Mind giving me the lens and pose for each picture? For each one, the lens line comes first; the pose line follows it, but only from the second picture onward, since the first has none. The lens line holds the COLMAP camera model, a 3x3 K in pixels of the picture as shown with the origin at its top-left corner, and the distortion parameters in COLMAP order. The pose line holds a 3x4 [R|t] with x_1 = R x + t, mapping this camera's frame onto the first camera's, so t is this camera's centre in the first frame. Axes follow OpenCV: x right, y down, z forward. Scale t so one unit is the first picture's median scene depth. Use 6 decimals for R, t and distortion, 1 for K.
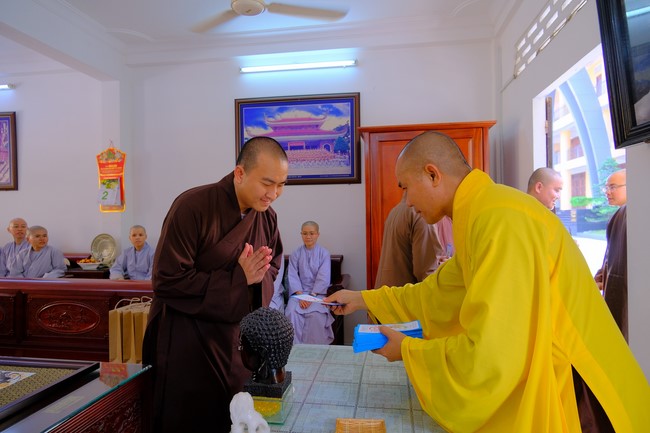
lens RADIAL K [[402.9, 0, 329.4], [0, 402.9, 218.4], [0, 0, 1]] dist [-0.023928, 0.007443]
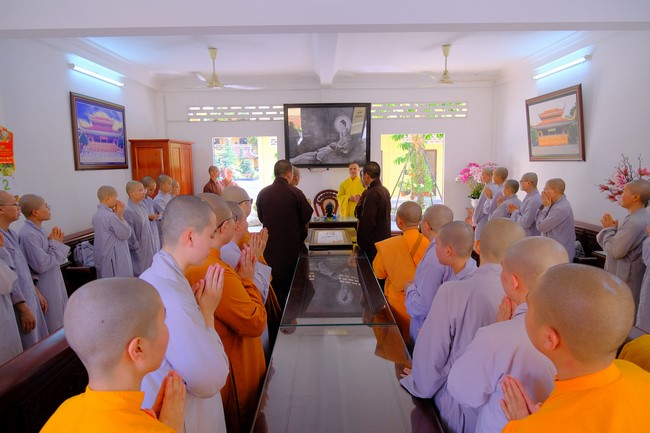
lens RADIAL K [[402.9, 0, 323.8], [0, 402.9, 212.9], [0, 0, 1]] dist [-0.023928, 0.007443]
pose [[-0.144625, -0.113132, 0.982998, -1.494491], [0.027078, 0.992618, 0.118223, -0.079021], [-0.989116, 0.043715, -0.140494, 0.494991]]
